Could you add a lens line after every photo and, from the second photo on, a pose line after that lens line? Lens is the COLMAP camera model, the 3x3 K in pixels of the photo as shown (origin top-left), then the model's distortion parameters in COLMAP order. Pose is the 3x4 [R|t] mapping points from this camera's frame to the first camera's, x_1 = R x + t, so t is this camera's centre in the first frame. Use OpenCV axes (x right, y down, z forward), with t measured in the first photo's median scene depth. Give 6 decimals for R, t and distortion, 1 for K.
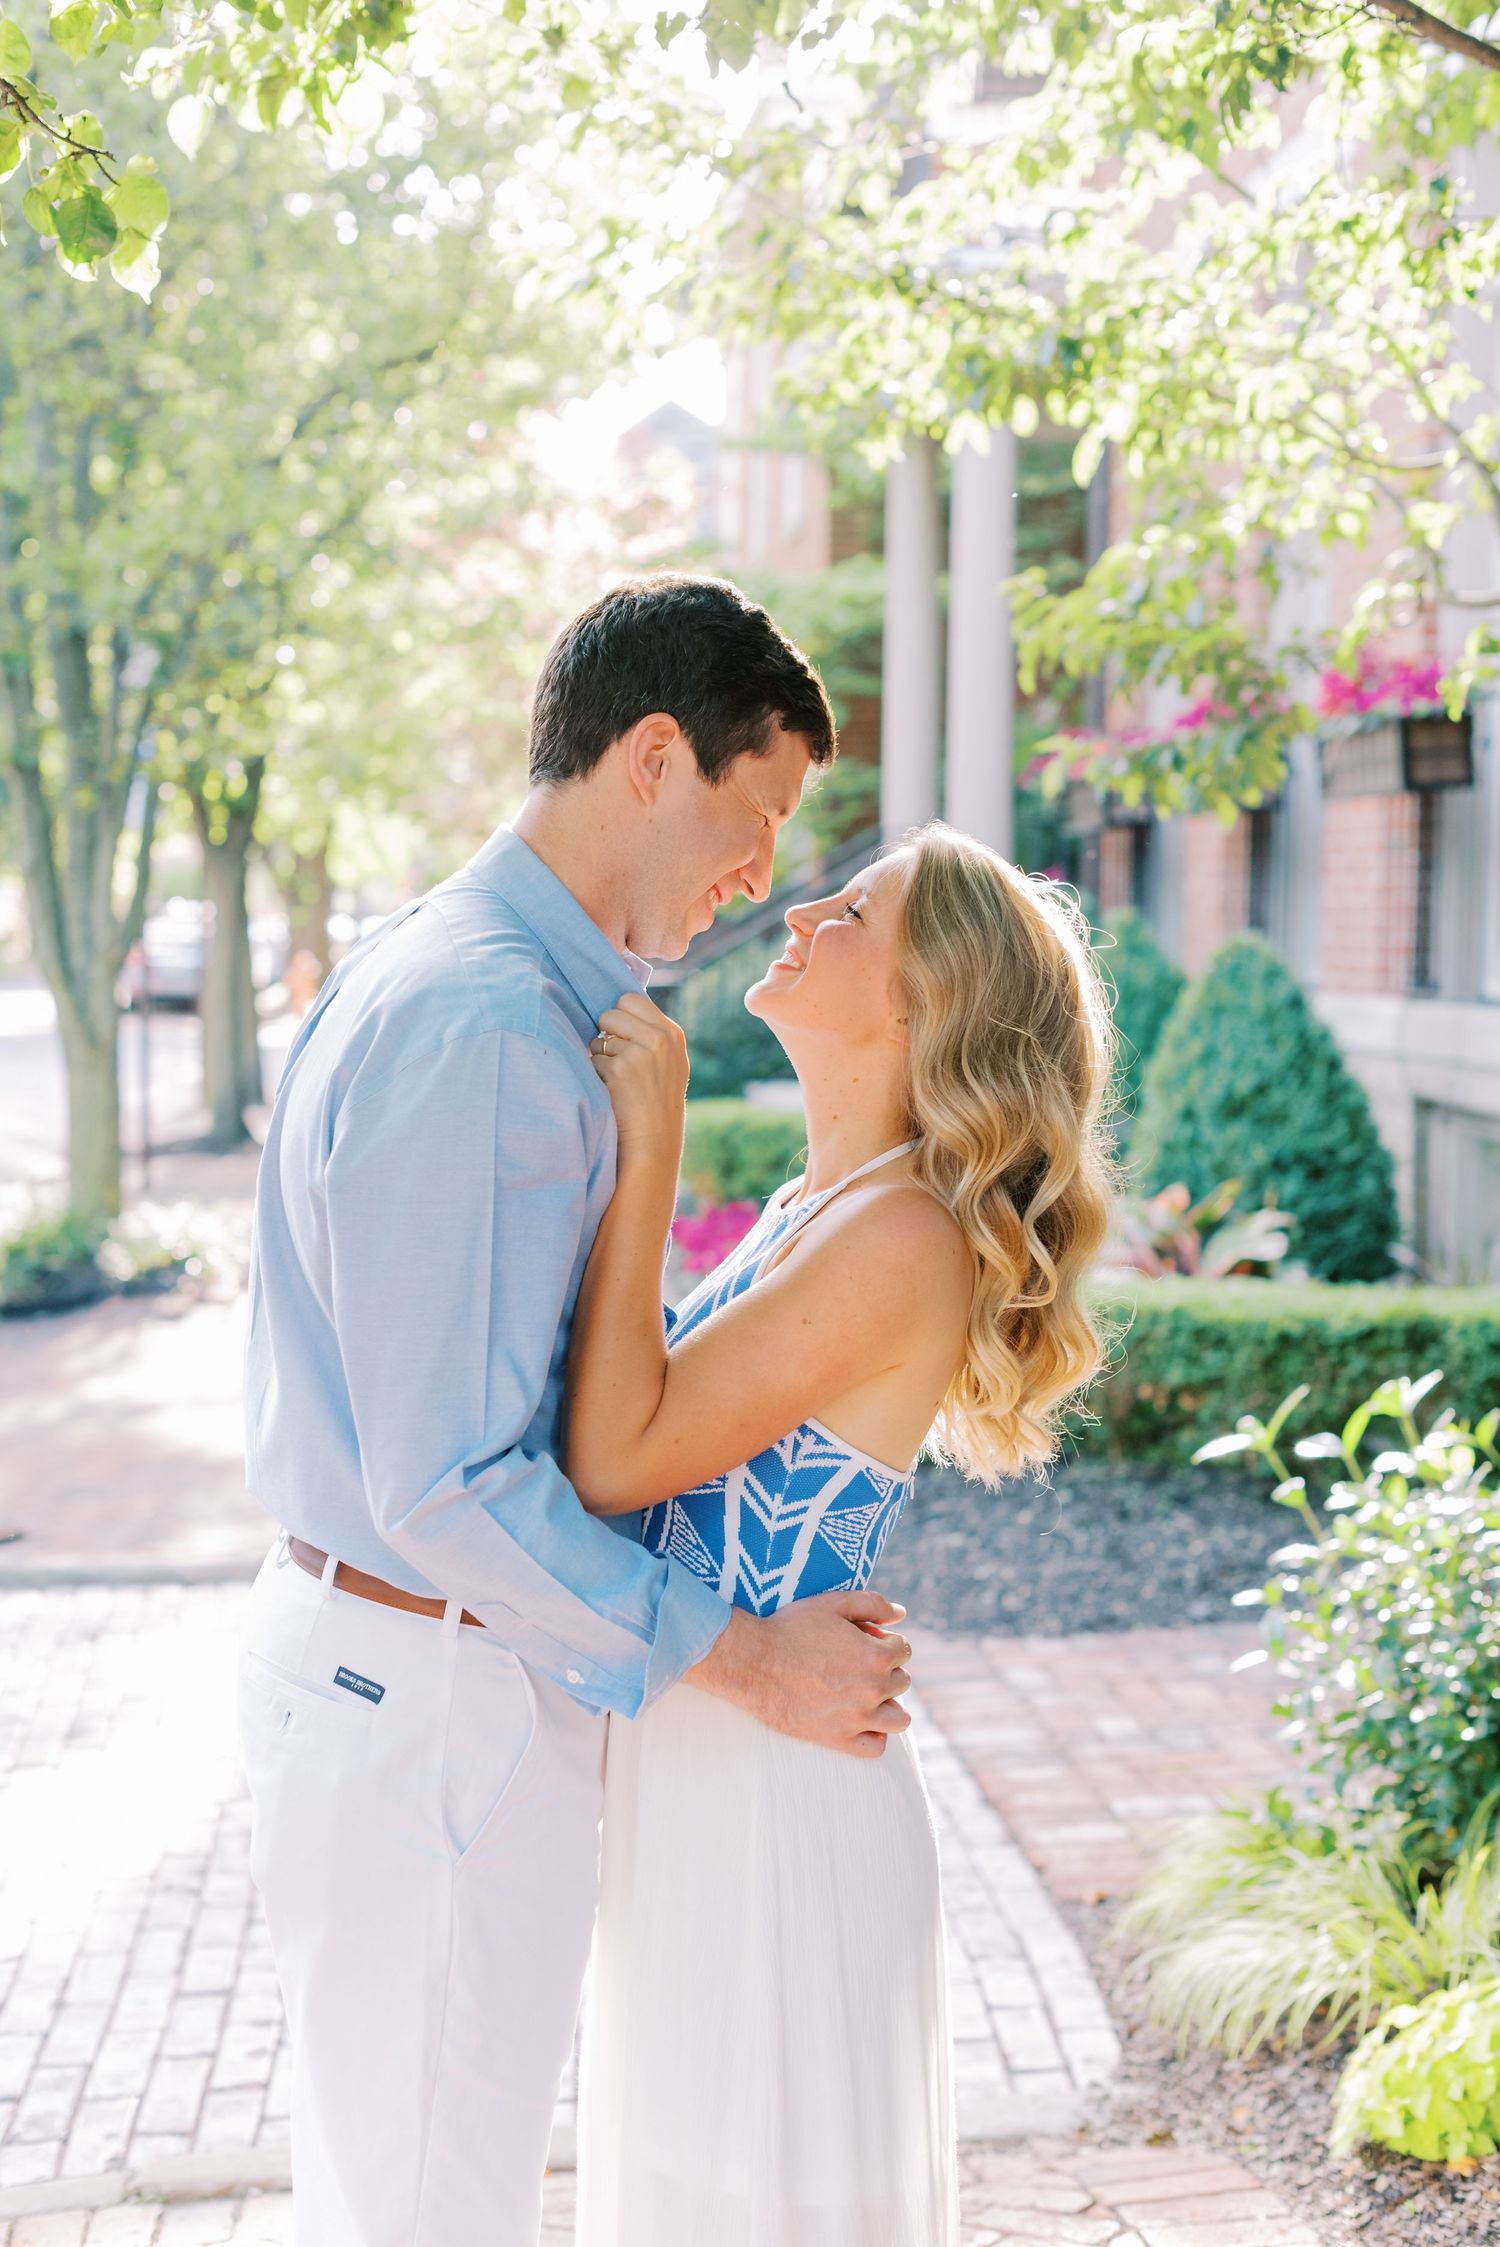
lens RADIAL K [[3228.3, 0, 752.3], [0, 3228.3, 1124.0], [0, 0, 1]] dist [0.033173, 0.000000]
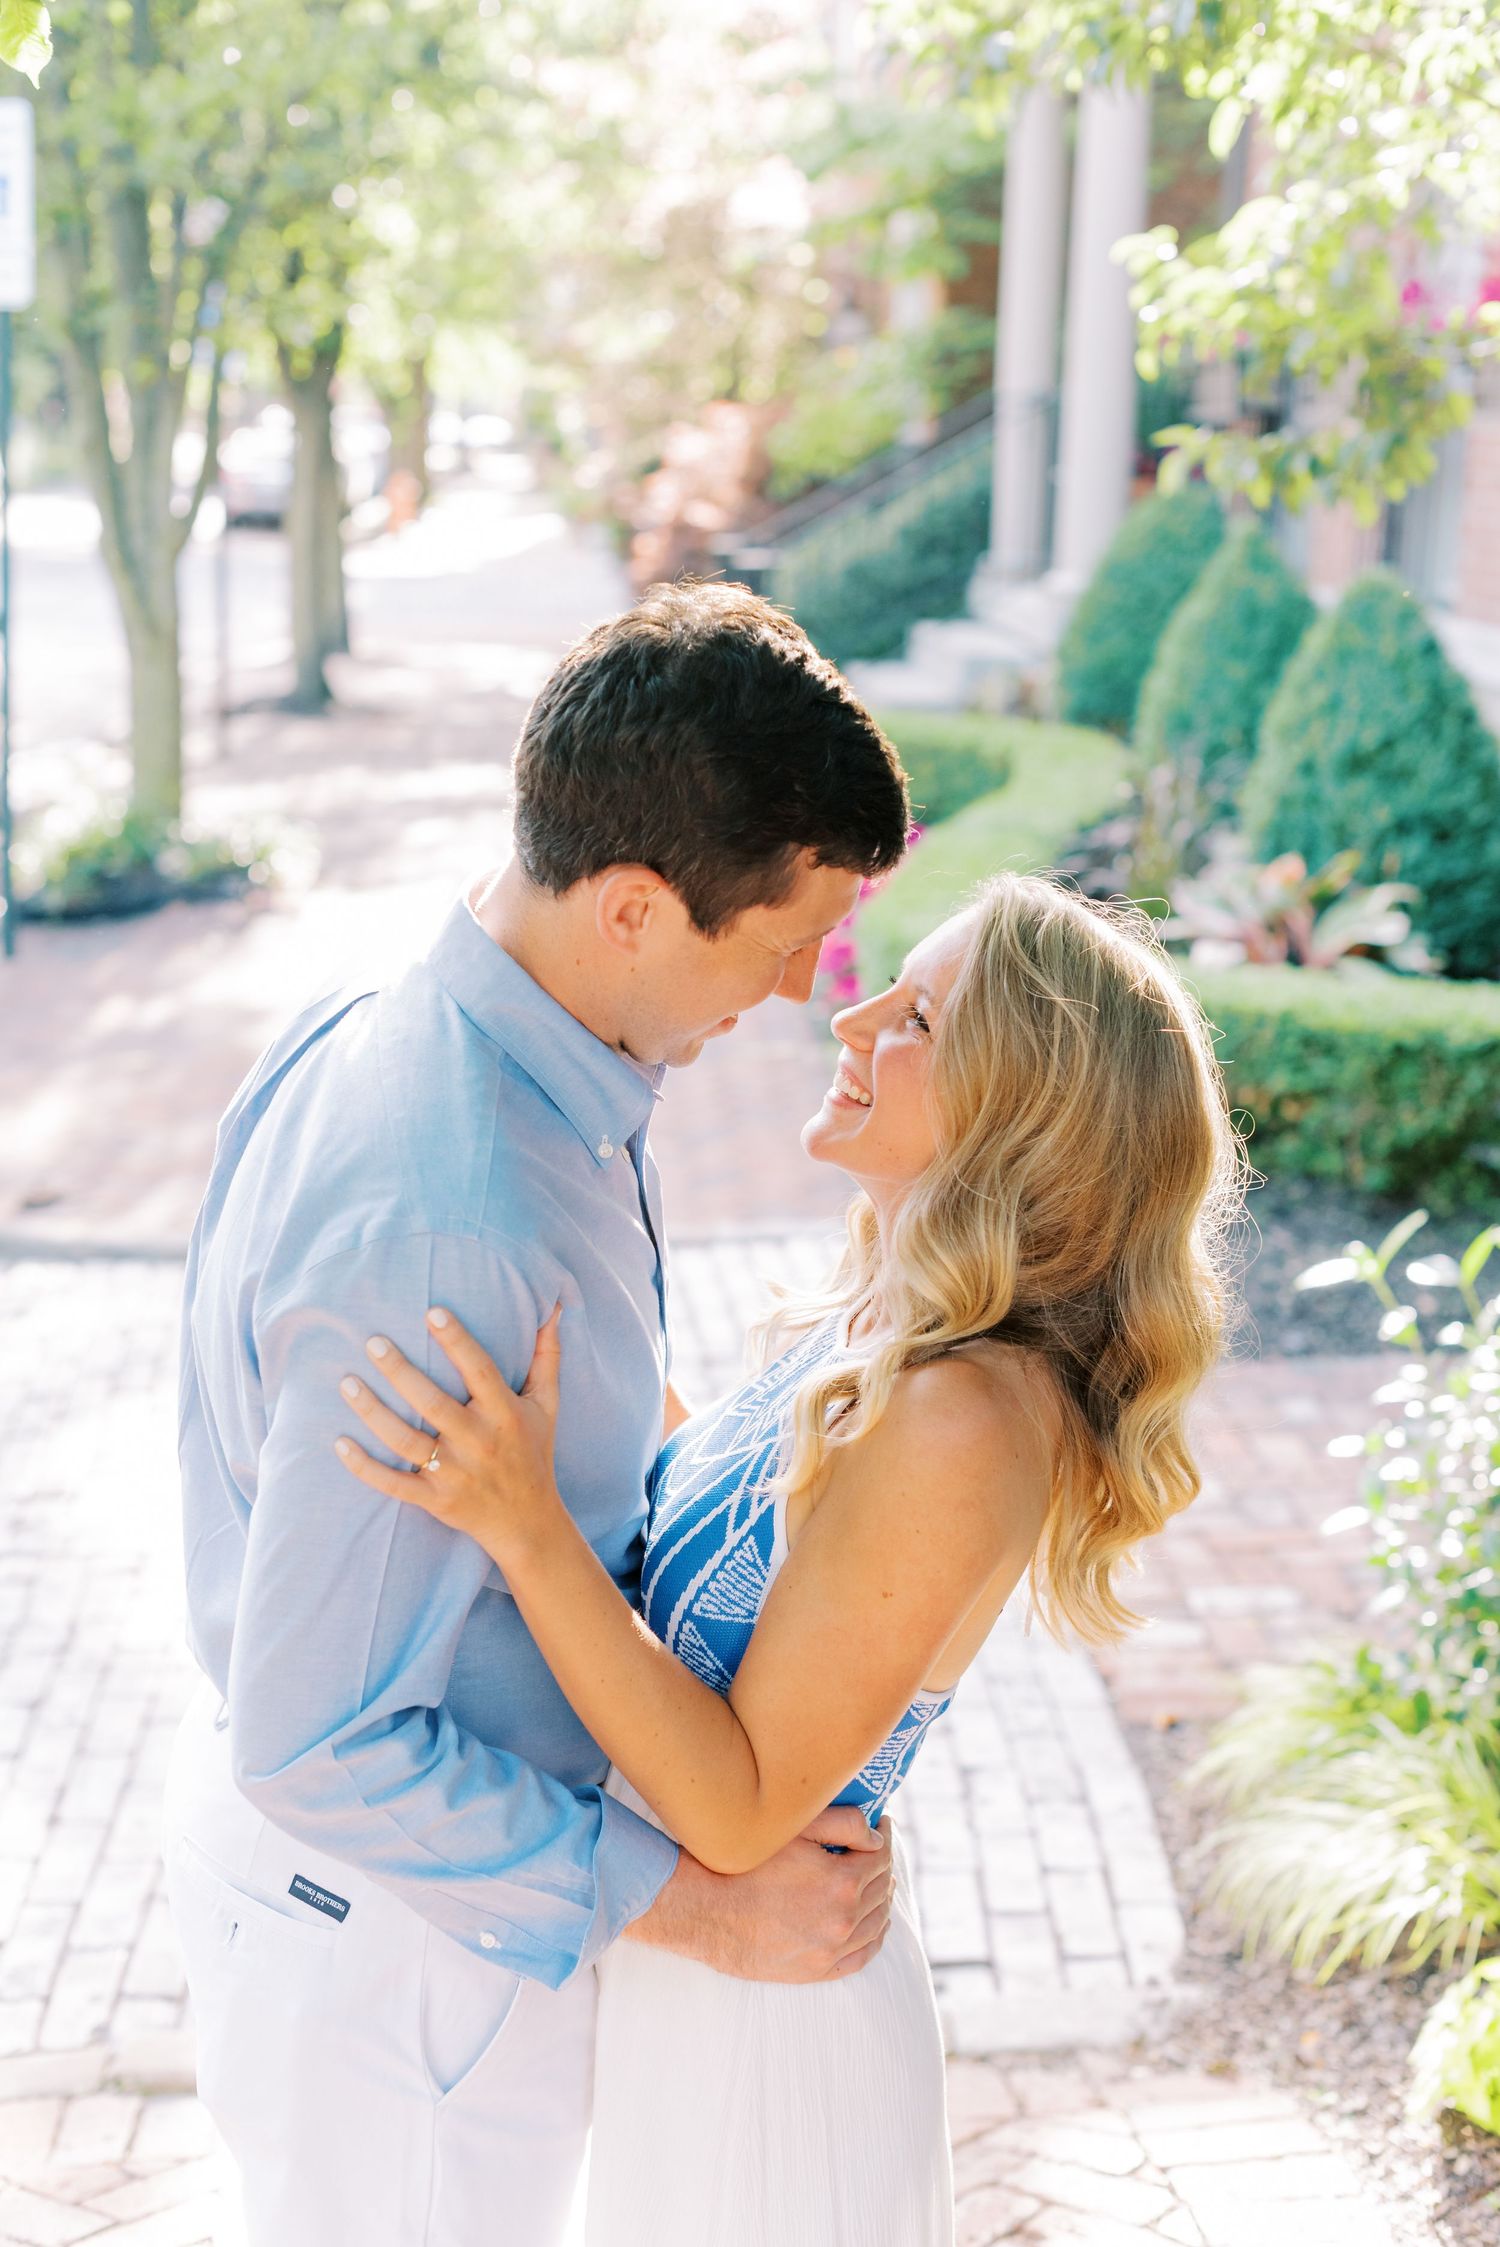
lens RADIAL K [[3228.3, 0, 753.1], [0, 3228.3, 1130.3], [0, 0, 1]] dist [0.033173, 0.000000]
pose [[0.999166, 0.027844, -0.029878, 0.006069], [-0.022959, 0.987974, 0.152909, -0.039587], [0.033777, -0.152095, 0.987789, 0.058533]]
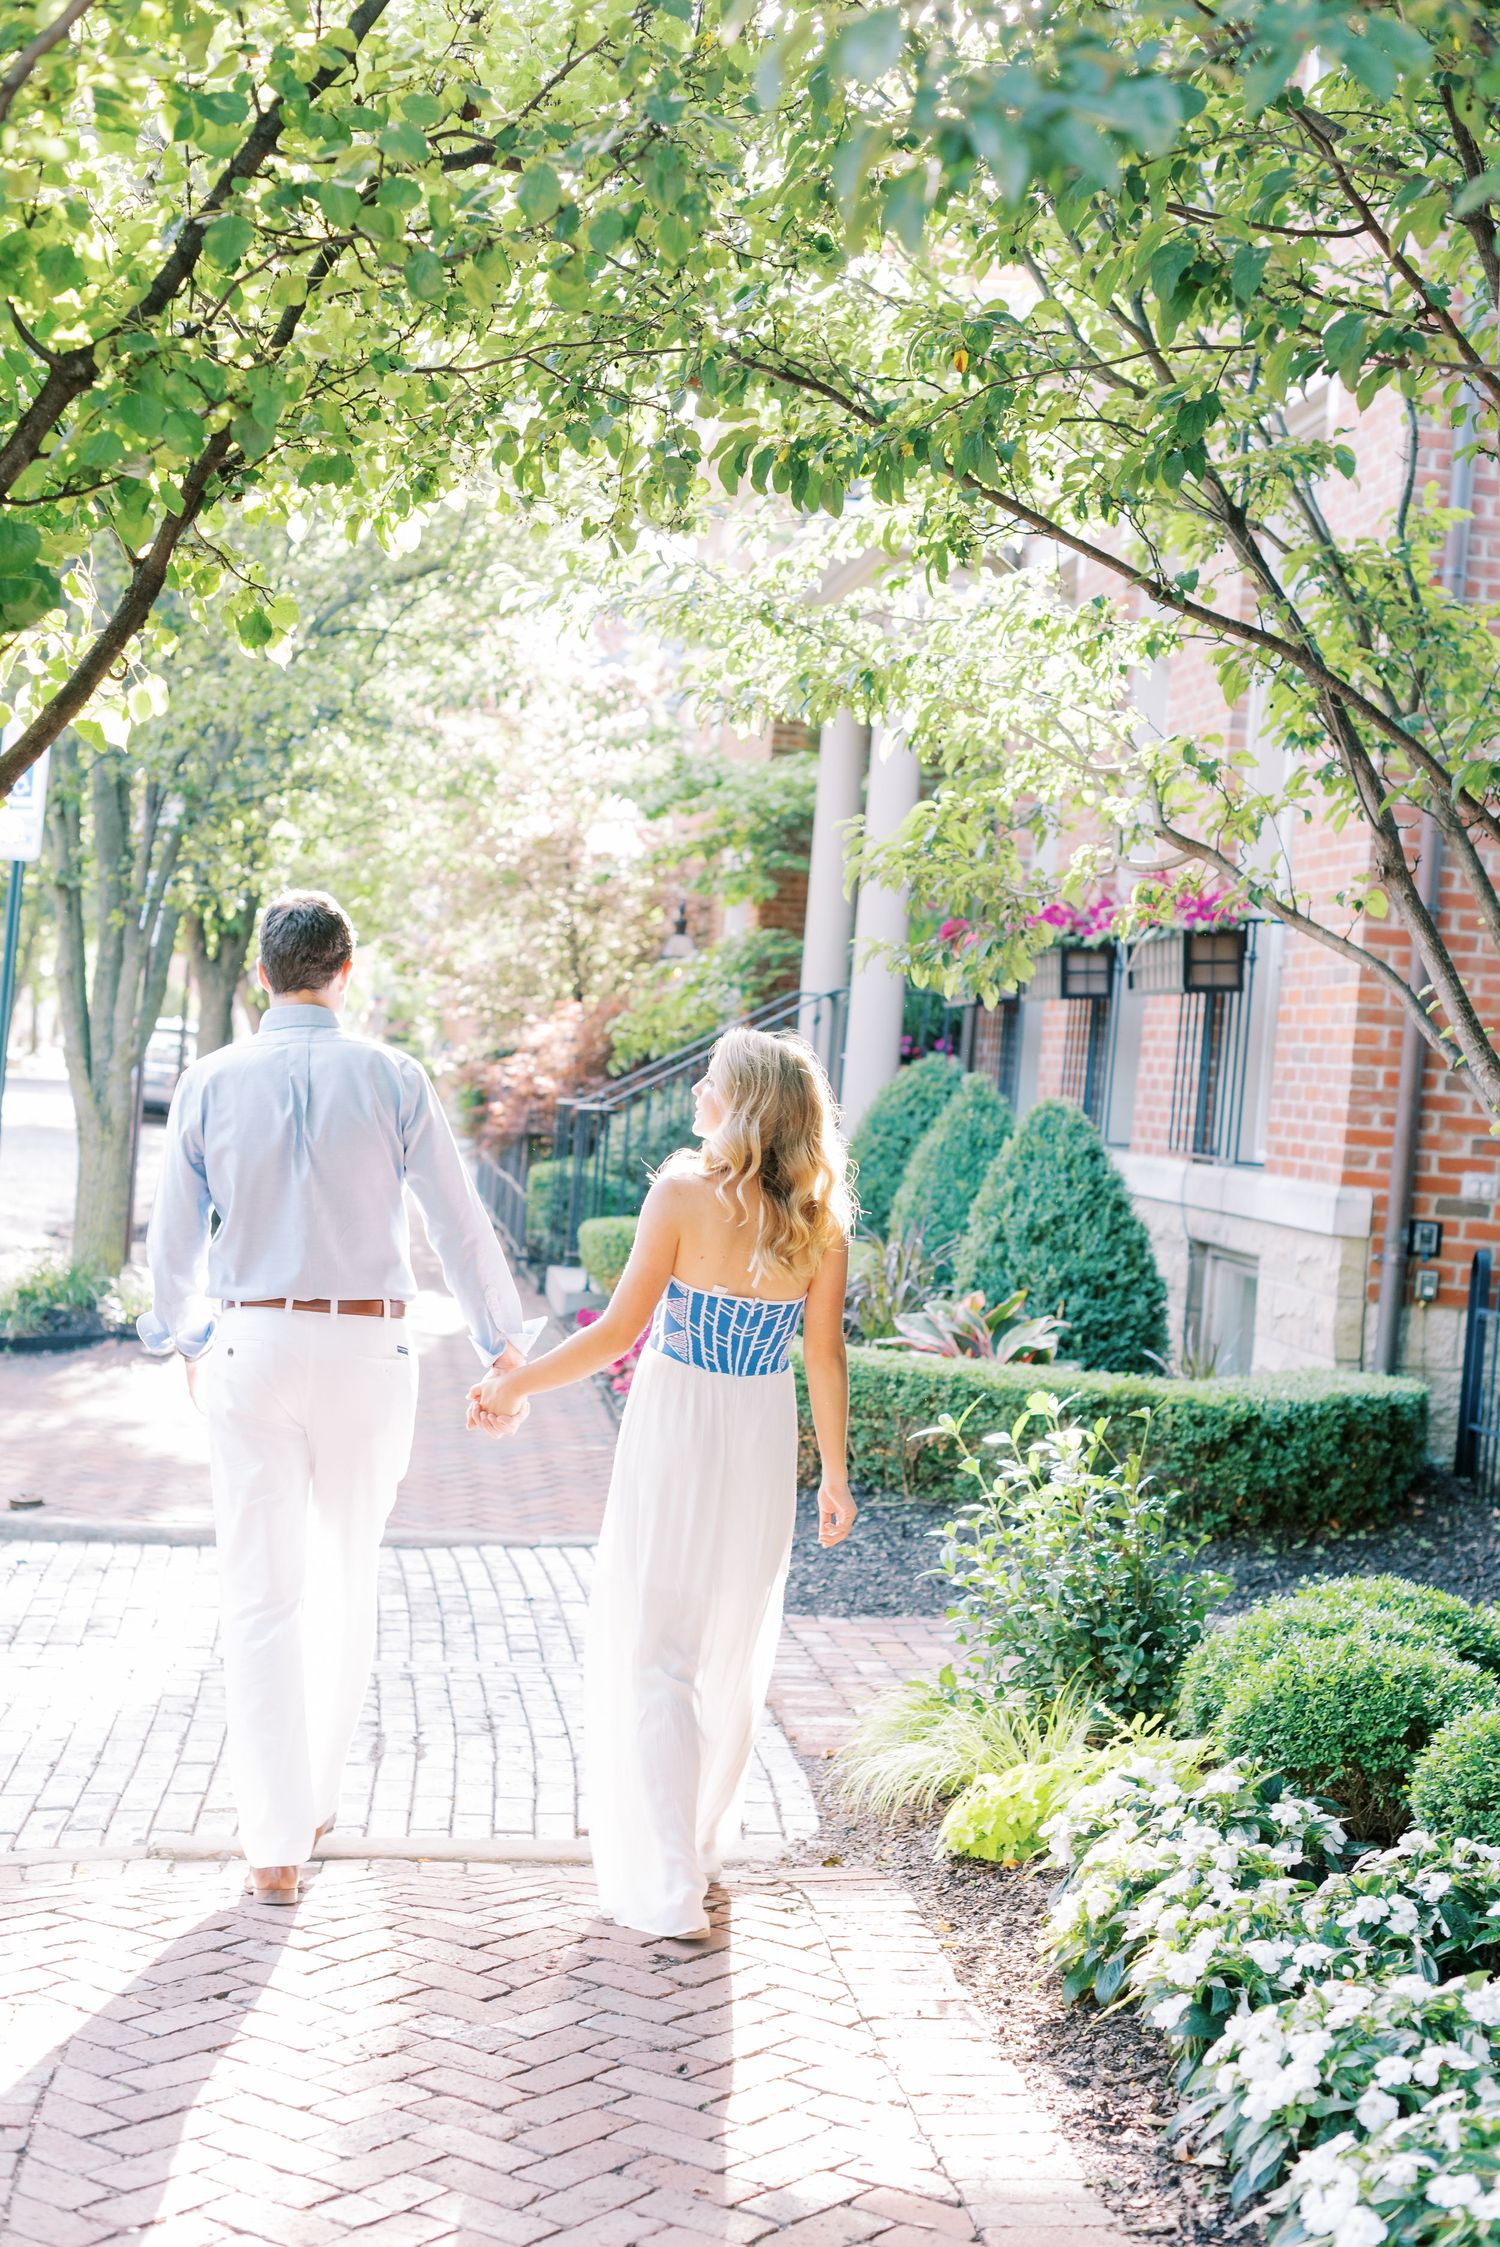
lens RADIAL K [[3228.3, 0, 749.4], [0, 3228.3, 1123.4], [0, 0, 1]] dist [0.033173, 0.000000]
pose [[0.997527, 0.068779, 0.014440, 0.018876], [-0.068008, 0.996510, -0.048396, 0.020174], [-0.017718, 0.047294, 0.998724, -0.241295]]
